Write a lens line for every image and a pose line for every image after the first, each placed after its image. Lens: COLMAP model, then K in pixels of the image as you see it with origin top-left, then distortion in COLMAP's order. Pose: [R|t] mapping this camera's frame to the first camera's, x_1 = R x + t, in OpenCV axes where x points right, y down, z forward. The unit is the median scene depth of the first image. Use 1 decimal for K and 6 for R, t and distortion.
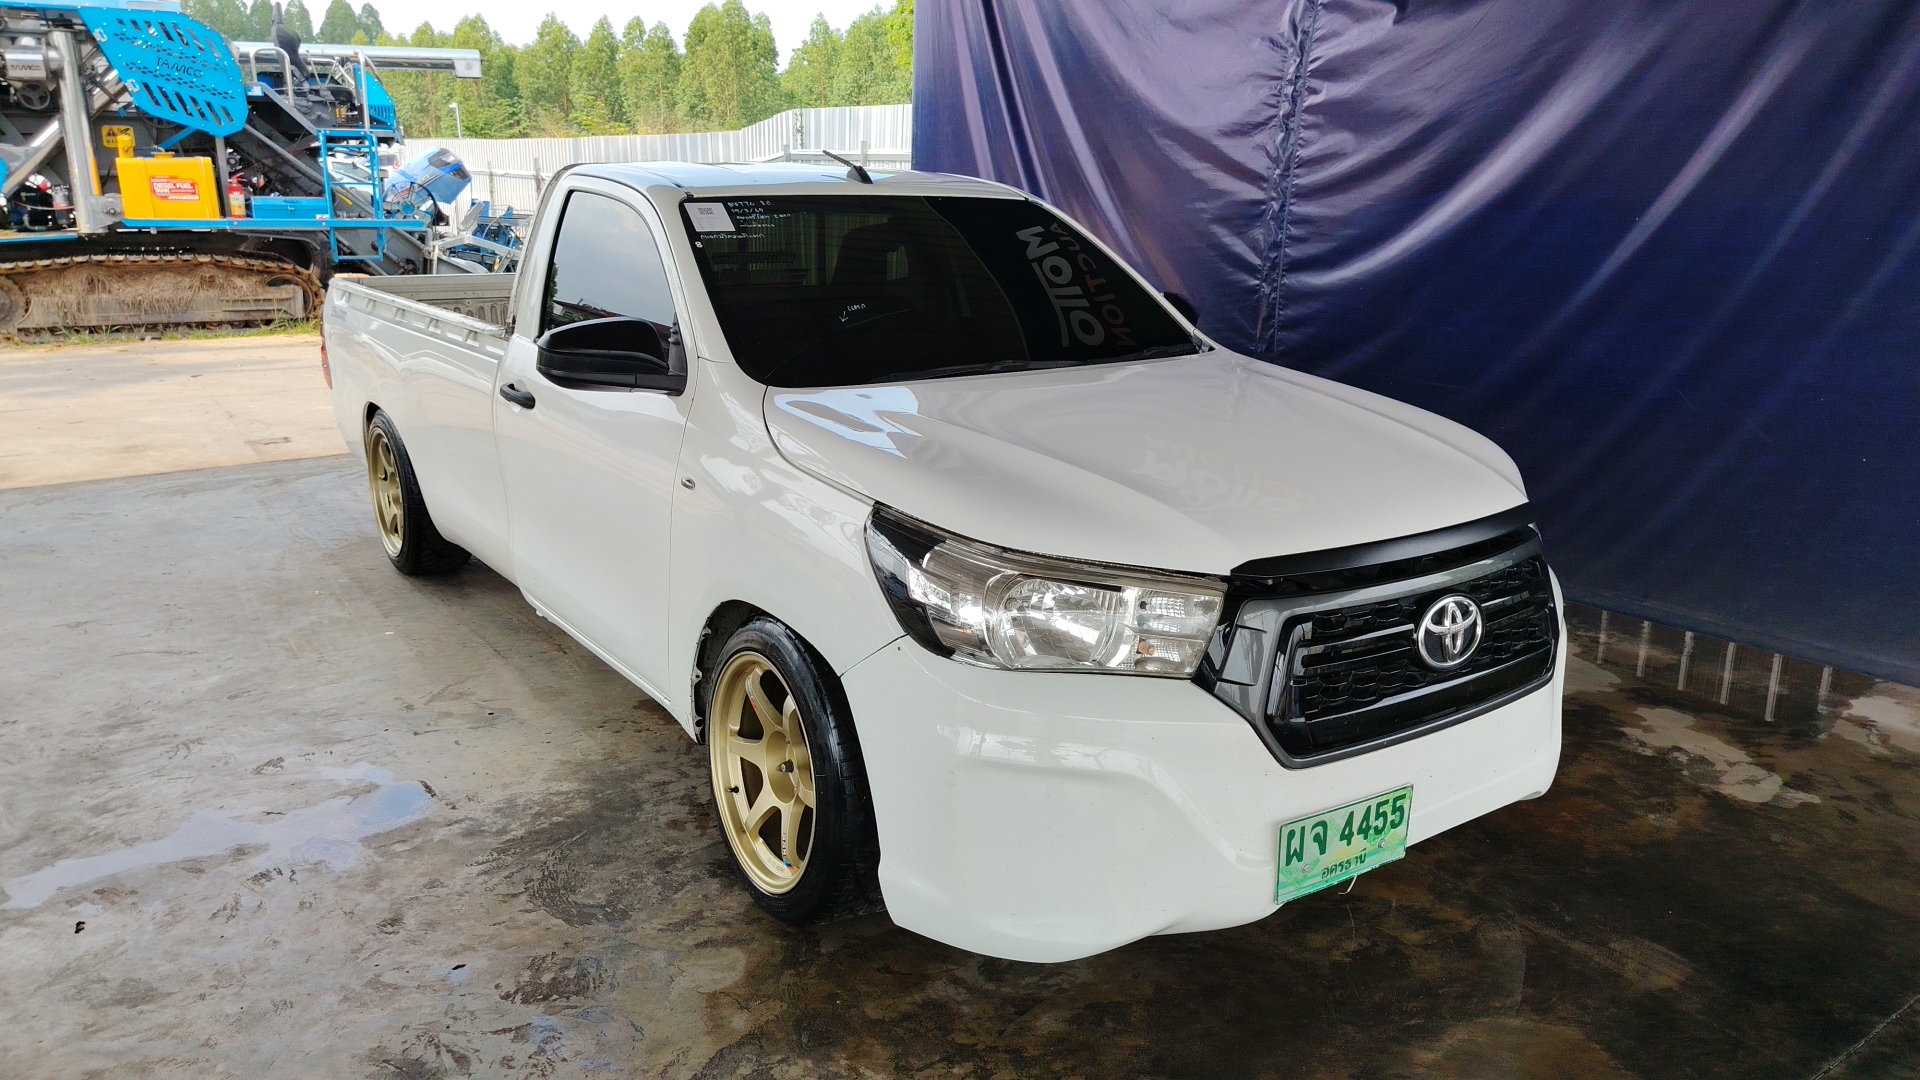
lens RADIAL K [[1342.3, 0, 966.8], [0, 1342.3, 528.9], [0, 0, 1]] dist [0.026993, -0.030545]
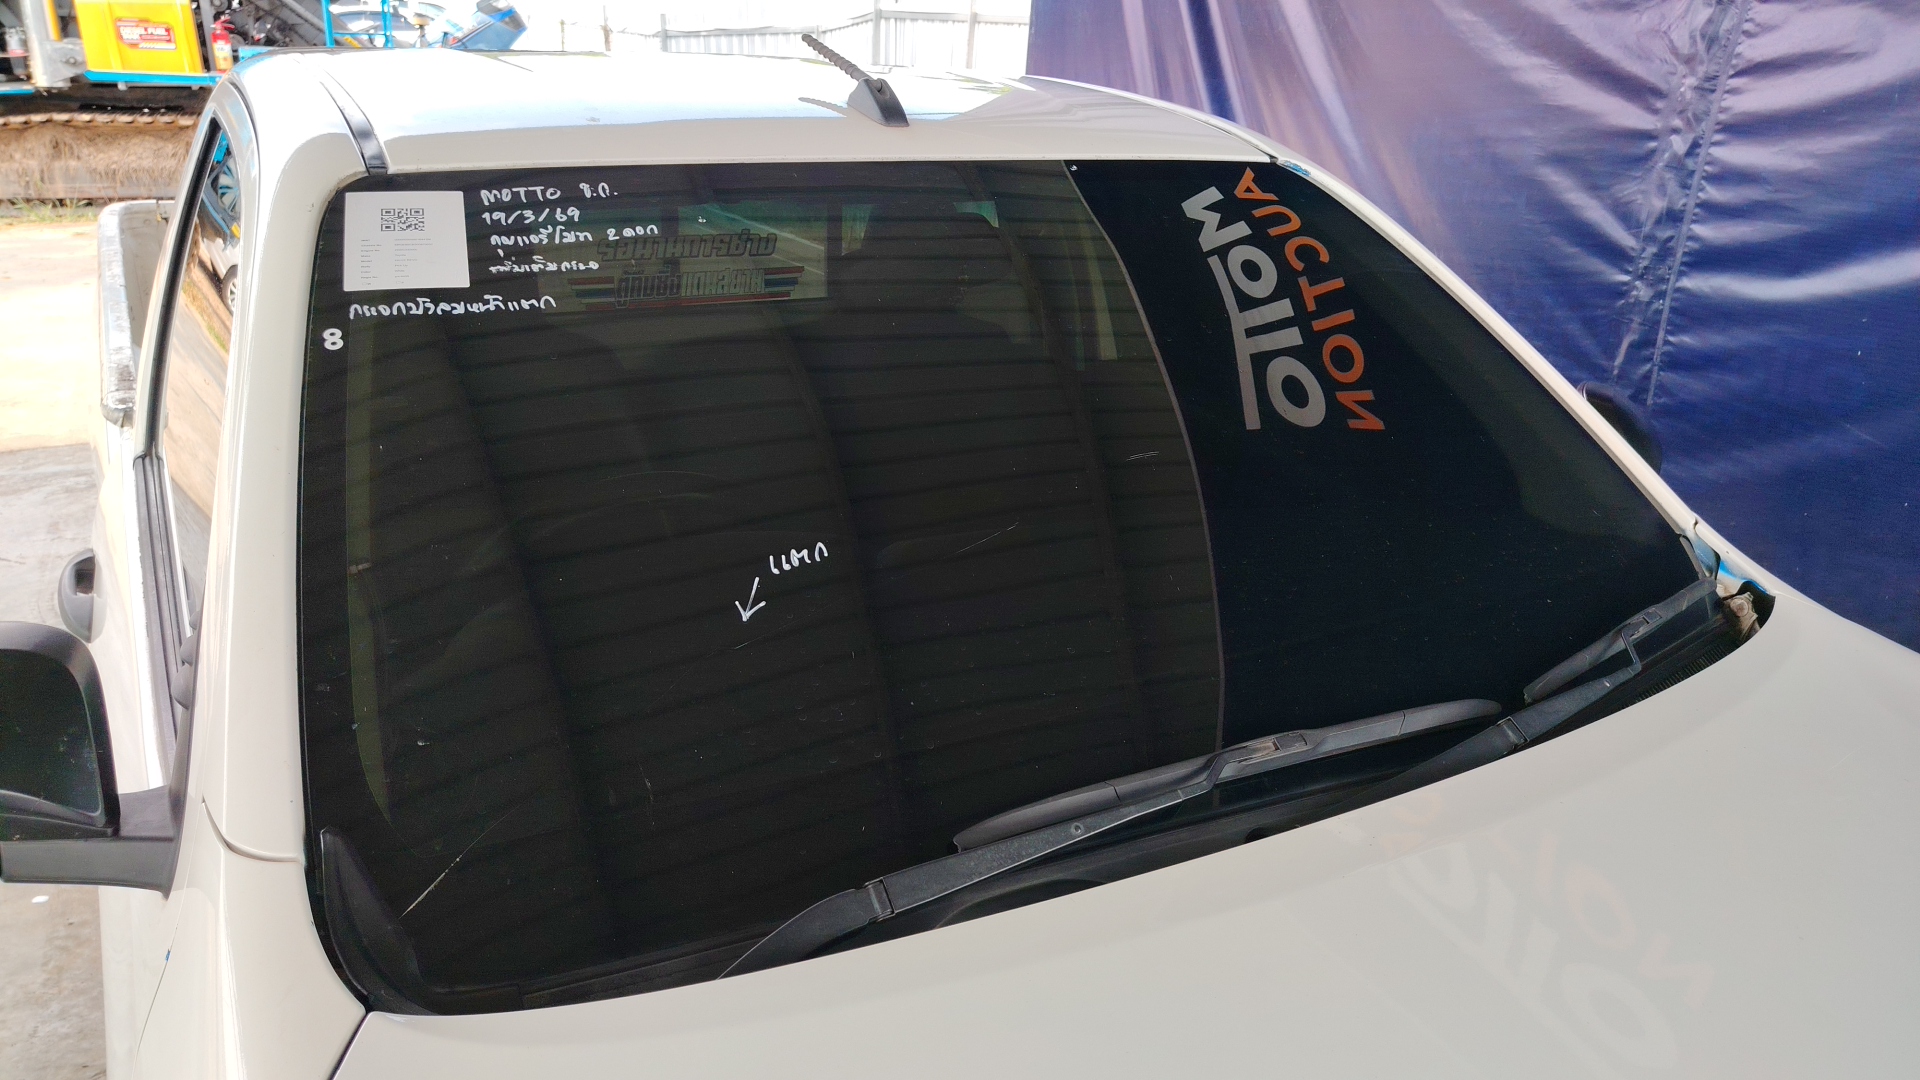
lens RADIAL K [[1342.3, 0, 954.5], [0, 1342.3, 519.6], [0, 0, 1]] dist [0.026993, -0.030545]
pose [[0.994246, 0.060730, -0.088245, -0.009195], [-0.052350, 0.994161, 0.094361, -0.124654], [0.093461, -0.089198, 0.991619, 0.411818]]
